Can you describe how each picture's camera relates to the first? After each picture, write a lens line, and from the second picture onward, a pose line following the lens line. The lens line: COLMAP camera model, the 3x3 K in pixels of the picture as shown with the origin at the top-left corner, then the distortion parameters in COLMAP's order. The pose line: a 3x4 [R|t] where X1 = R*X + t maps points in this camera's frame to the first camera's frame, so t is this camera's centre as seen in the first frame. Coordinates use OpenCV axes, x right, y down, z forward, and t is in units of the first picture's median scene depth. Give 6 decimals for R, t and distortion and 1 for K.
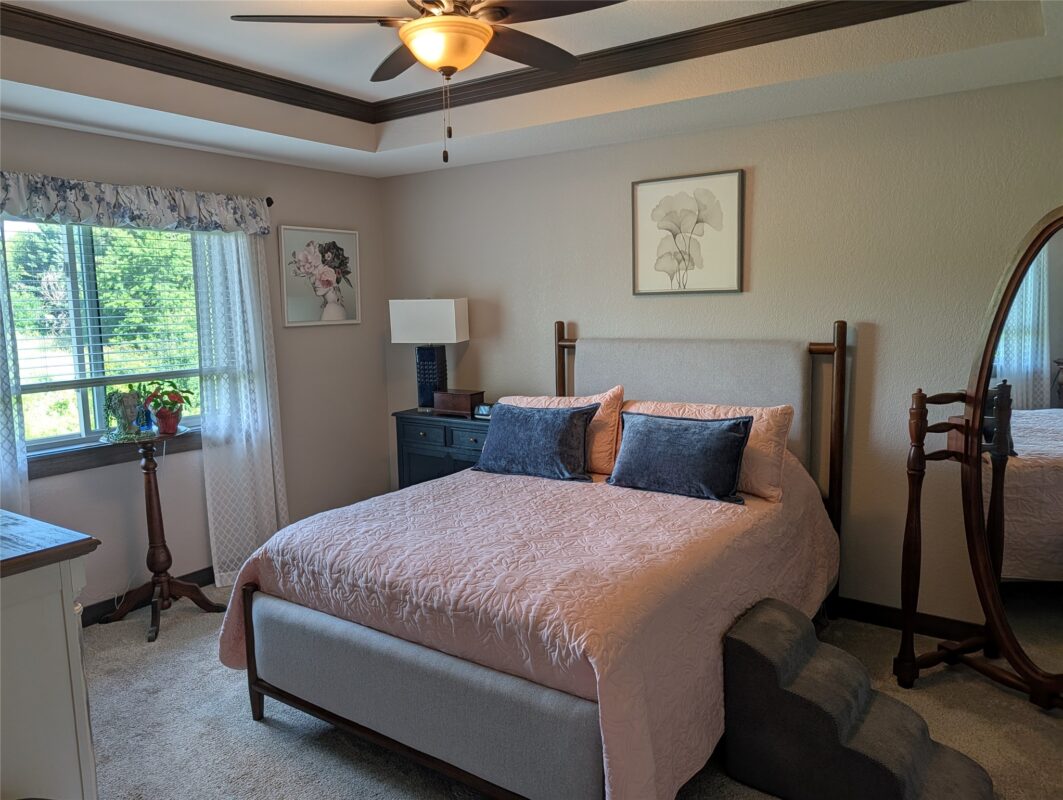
lens RADIAL K [[768.9, 0, 531.5], [0, 768.9, 400.0], [0, 0, 1]] dist [0.063405, -0.074068]
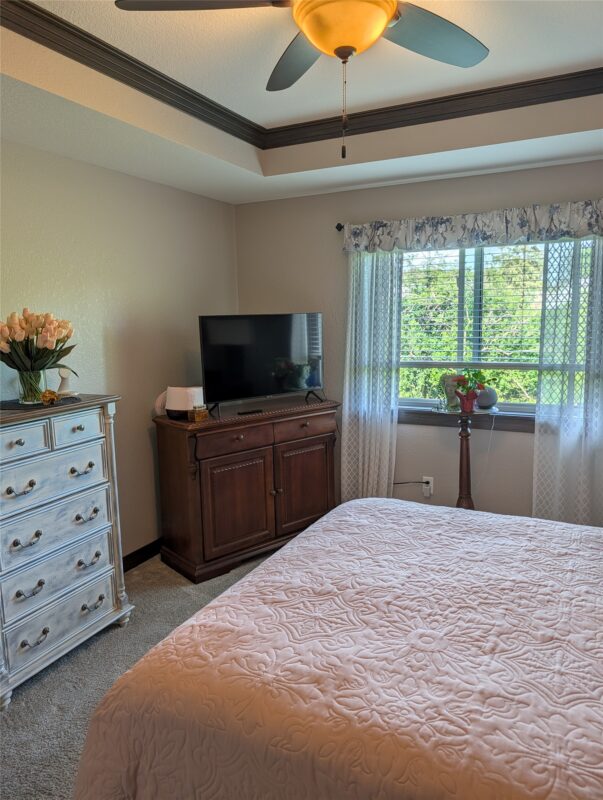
lens RADIAL K [[578.7, 0, 301.5], [0, 578.7, 400.0], [0, 0, 1]] dist [0.063405, -0.074068]
pose [[0.139829, 0.162479, -0.976754, 0.434342], [-0.112767, 0.982640, 0.147314, -0.088556], [0.983733, 0.089547, 0.155724, 0.625437]]
